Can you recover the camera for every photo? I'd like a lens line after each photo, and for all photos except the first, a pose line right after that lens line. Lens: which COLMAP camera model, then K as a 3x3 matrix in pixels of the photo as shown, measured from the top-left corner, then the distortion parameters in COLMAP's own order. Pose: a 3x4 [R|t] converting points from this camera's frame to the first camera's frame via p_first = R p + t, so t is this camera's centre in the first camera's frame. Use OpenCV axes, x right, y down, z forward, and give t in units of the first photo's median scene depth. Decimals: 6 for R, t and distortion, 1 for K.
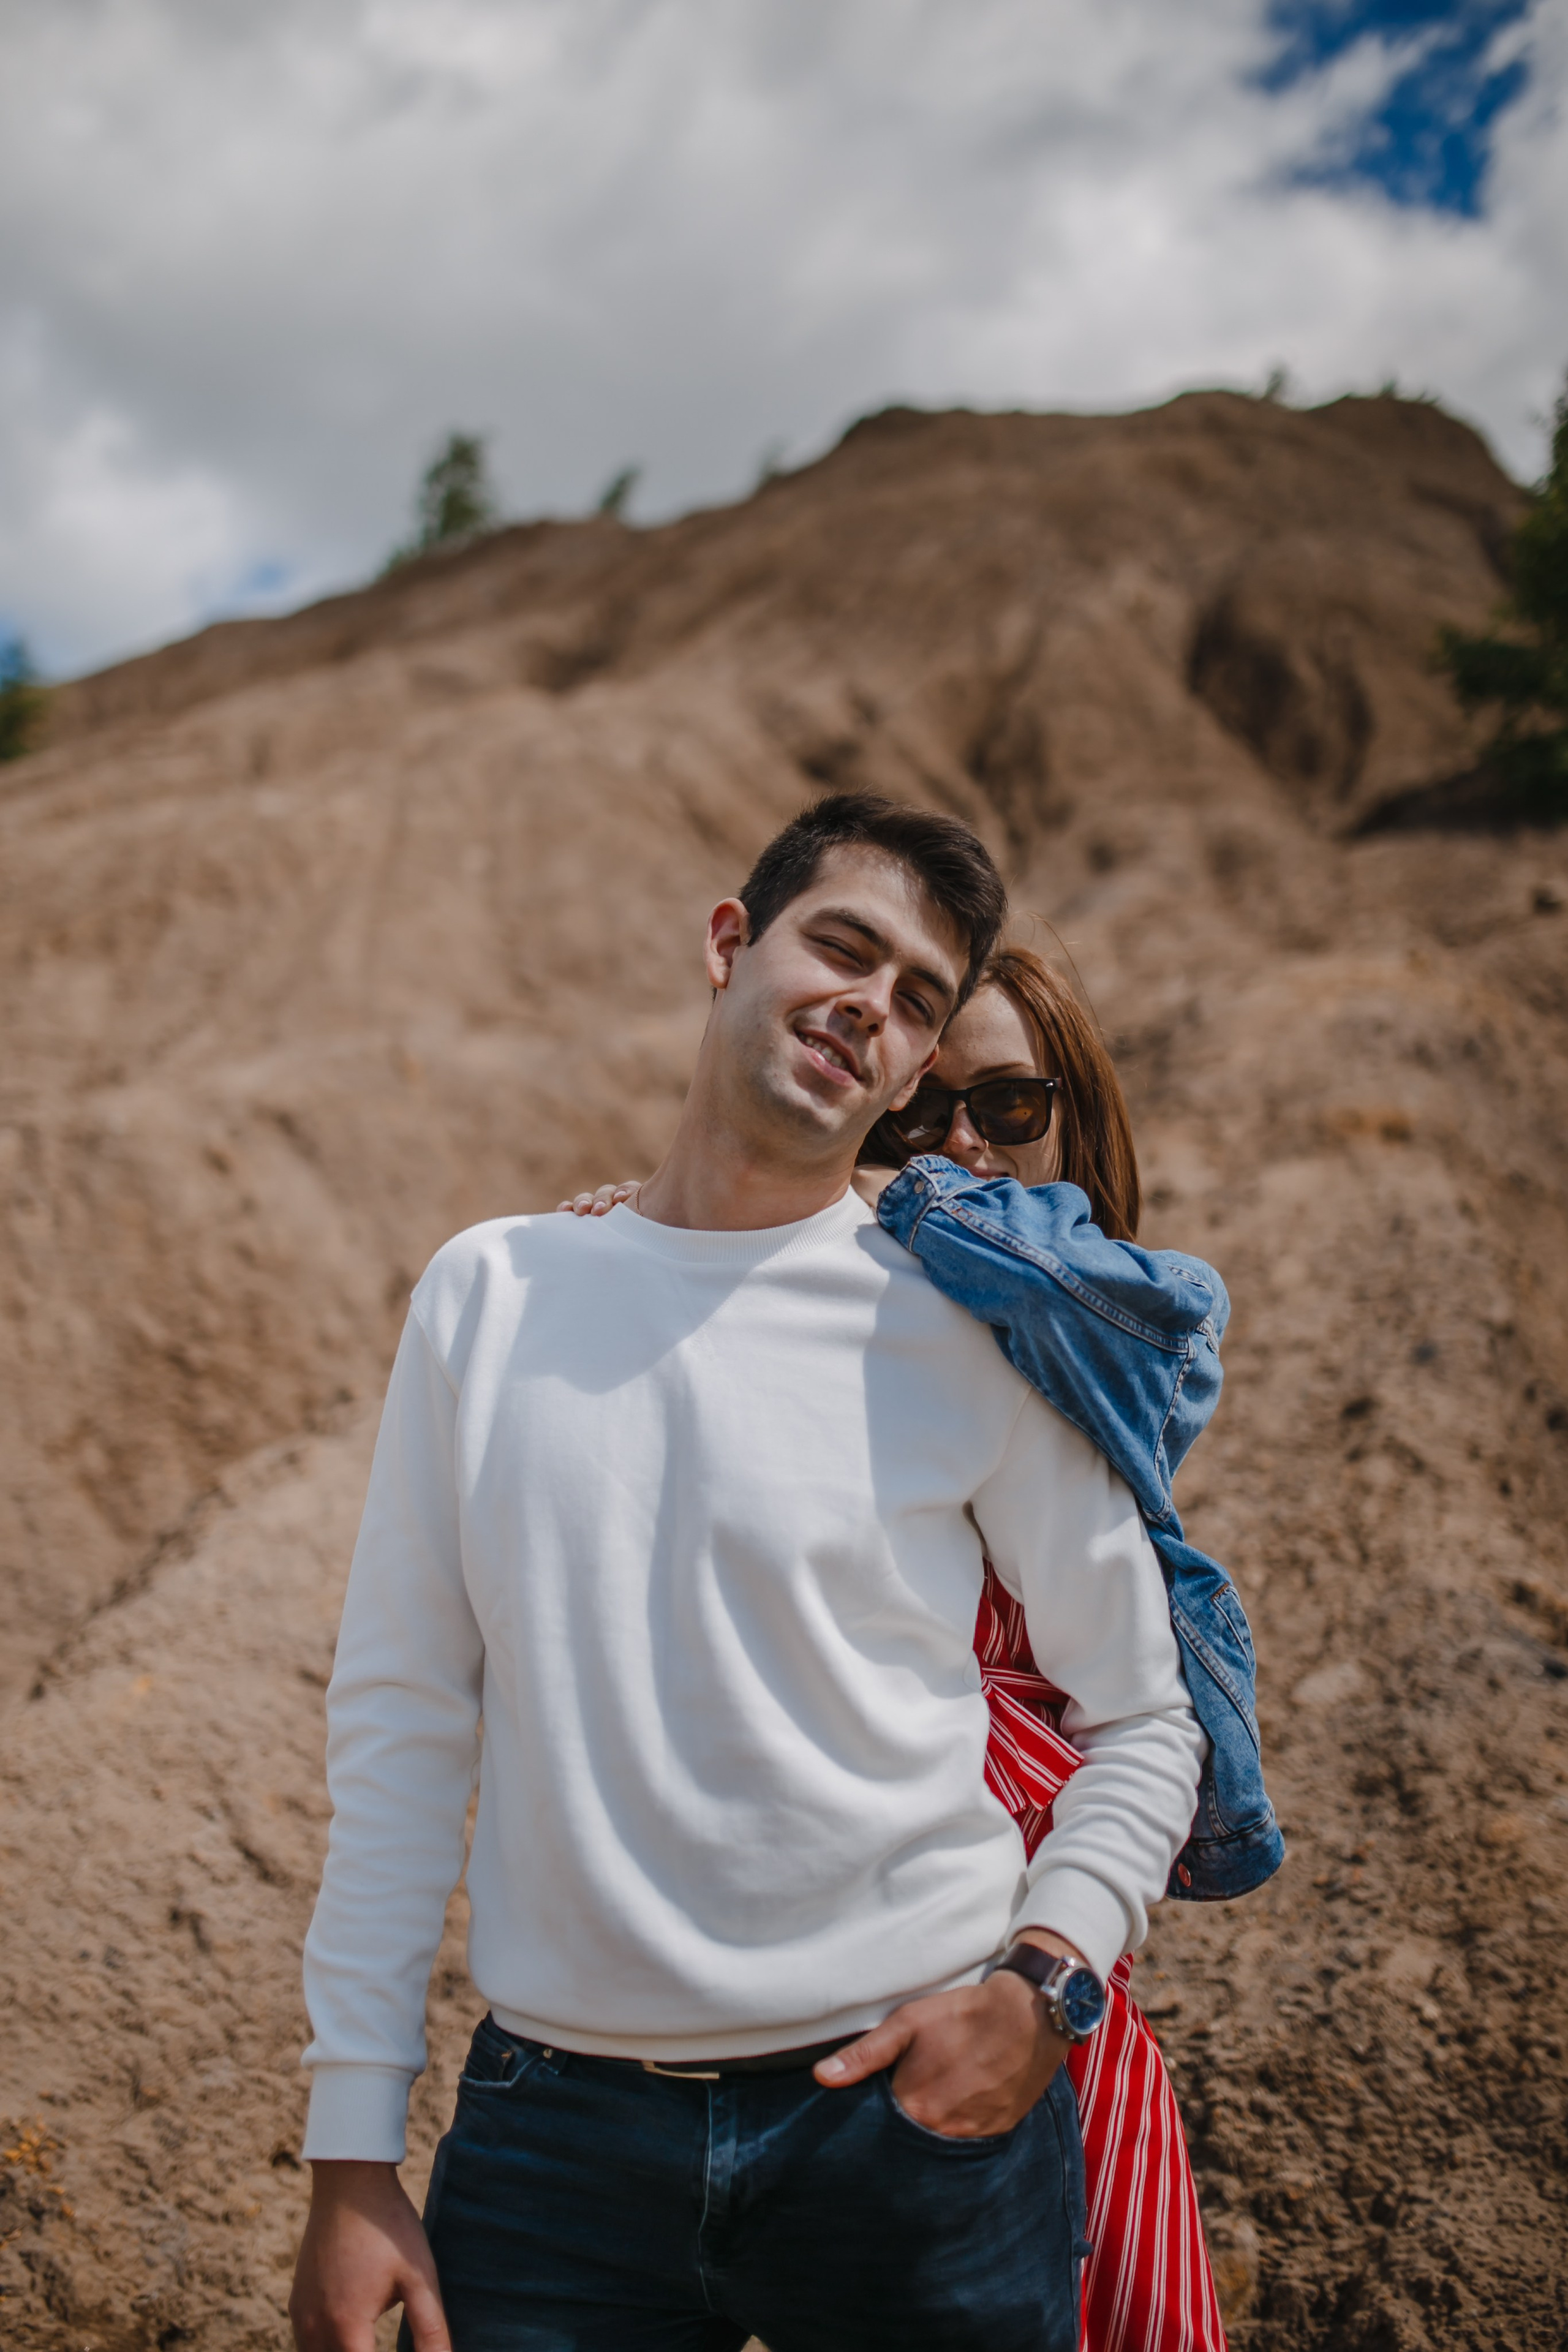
lens RADIAL K [[2410.4, 0, 784.0], [0, 2410.4, 1176.0], [0, 0, 1]] dist [-0.030941, 0.100761]
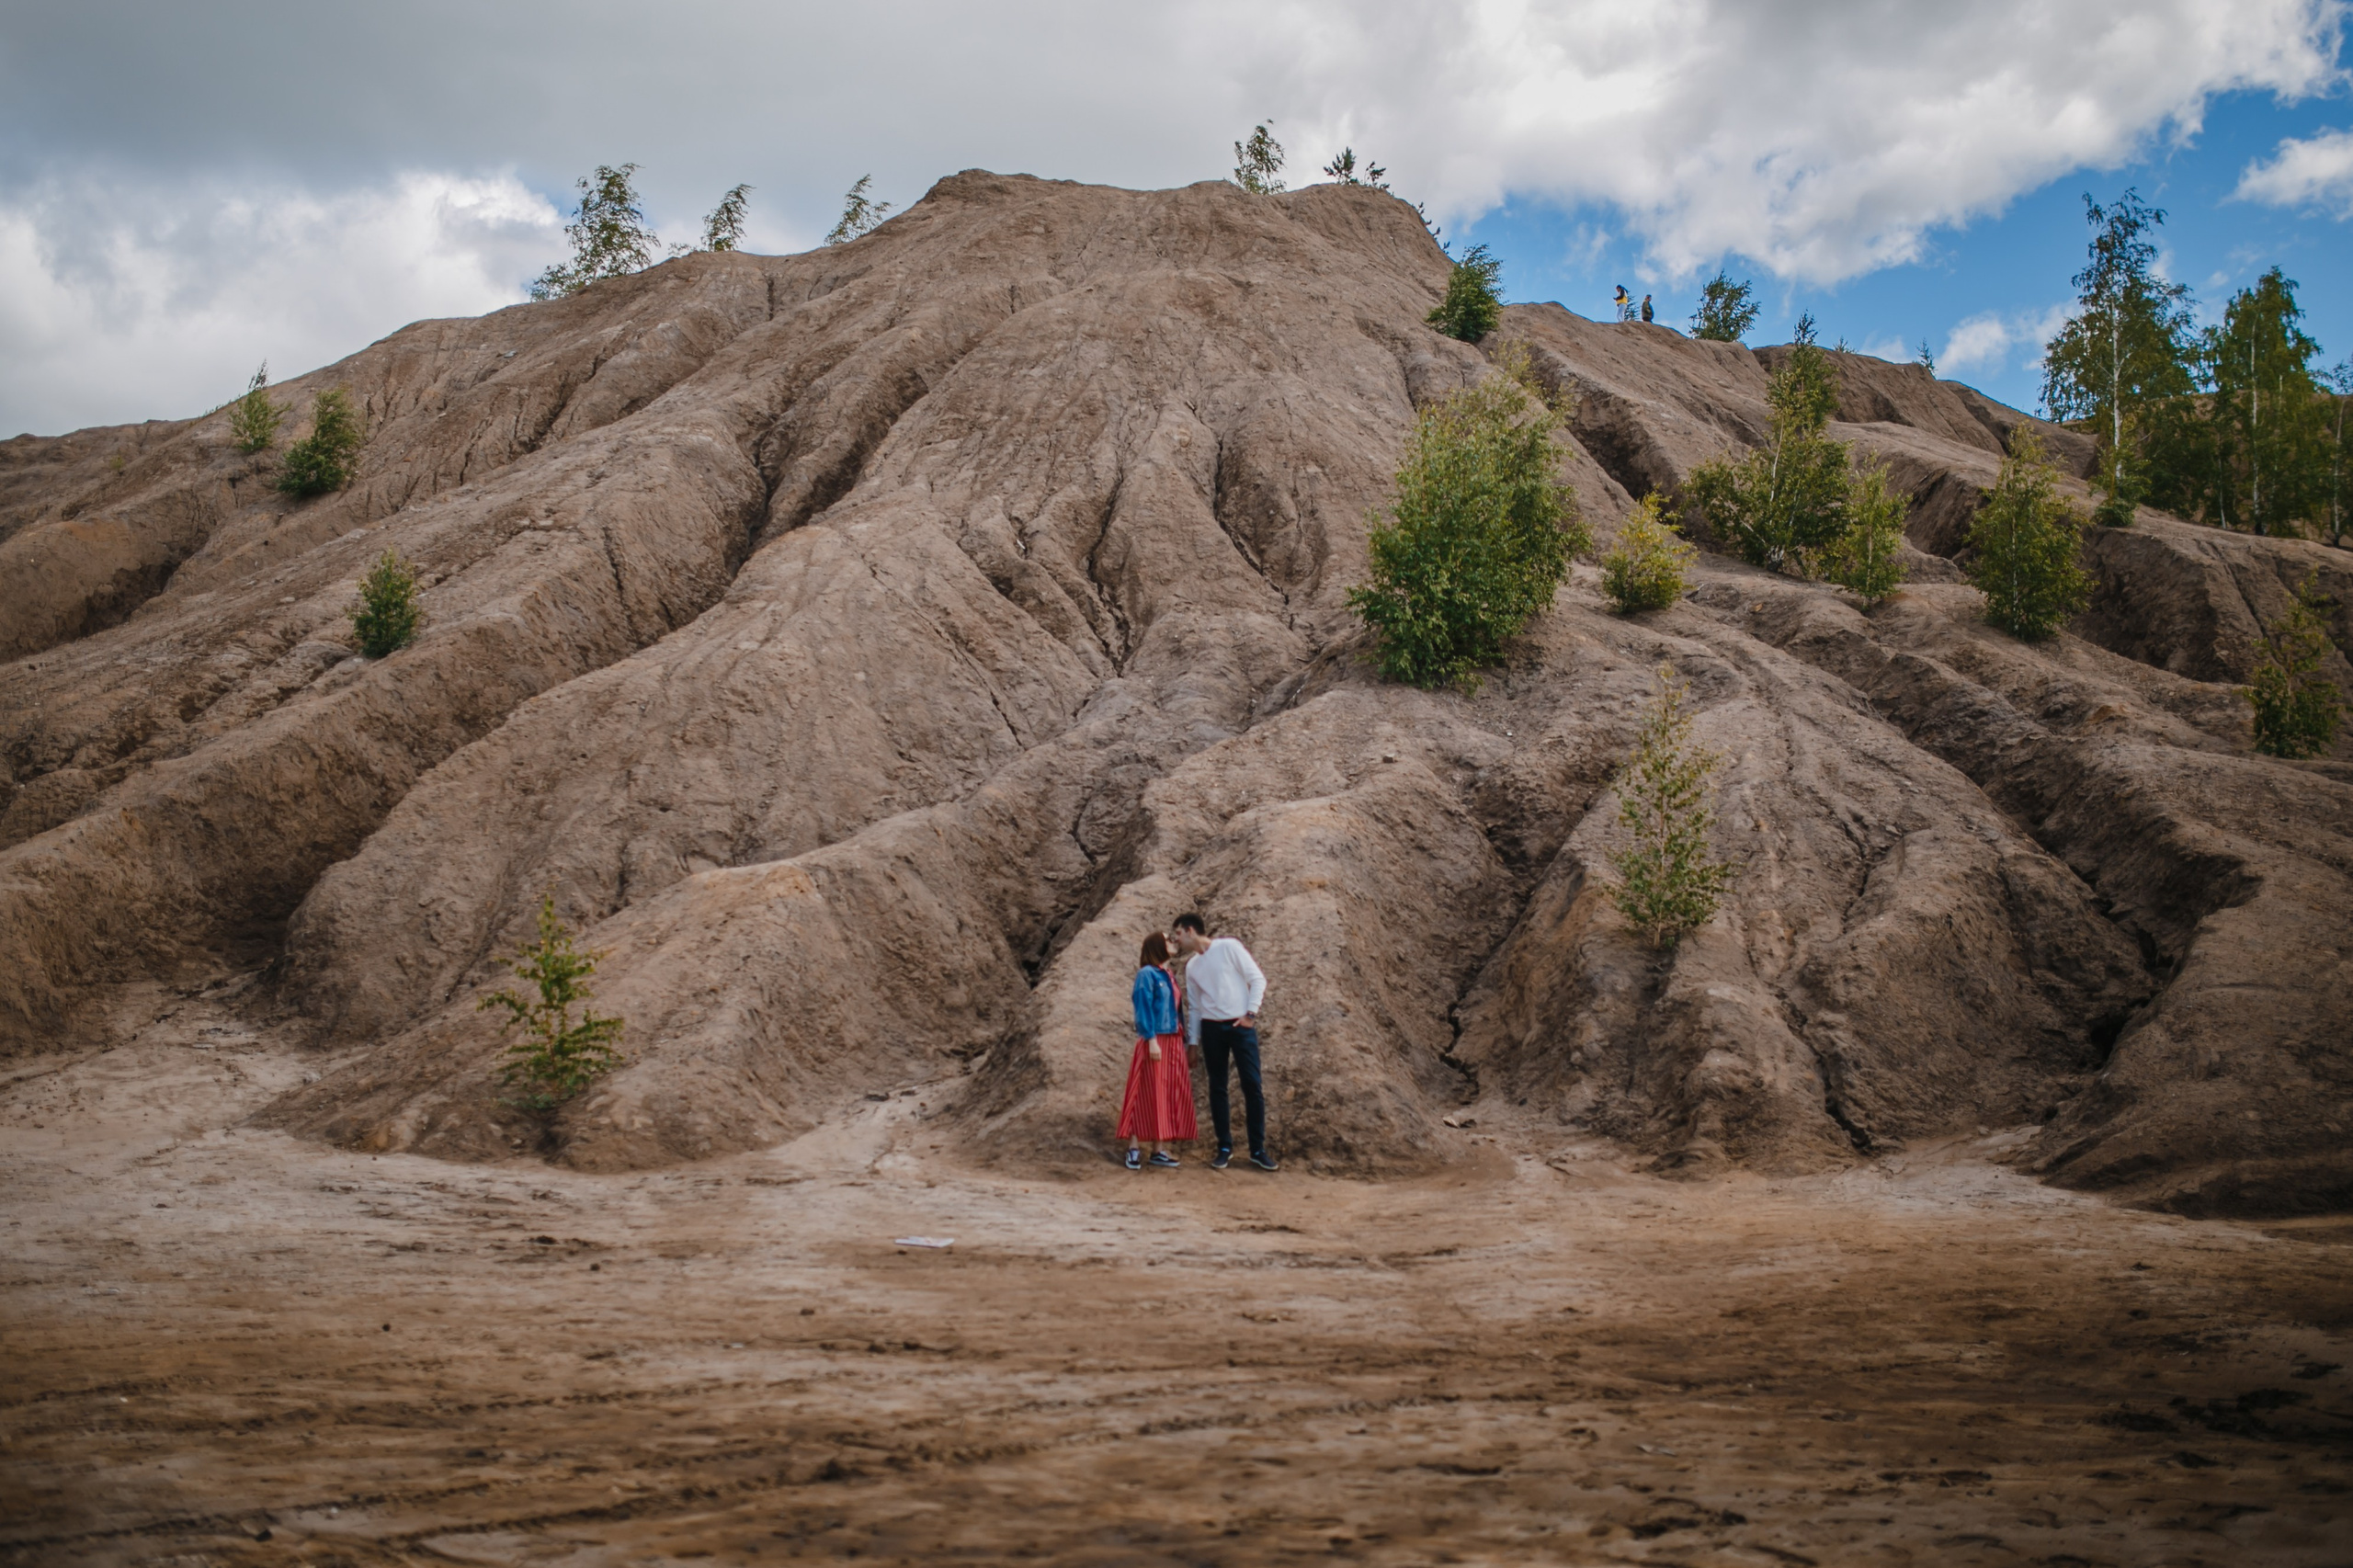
lens RADIAL K [[2529.6, 0, 1176.5], [0, 2529.6, 784.0], [0, 0, 1]] dist [-0.020645, 0.046422]
pose [[0.985274, -0.010530, 0.170656, -0.182479], [0.005446, 0.999528, 0.030230, -0.087864], [-0.170894, -0.028856, 0.984867, -0.811386]]
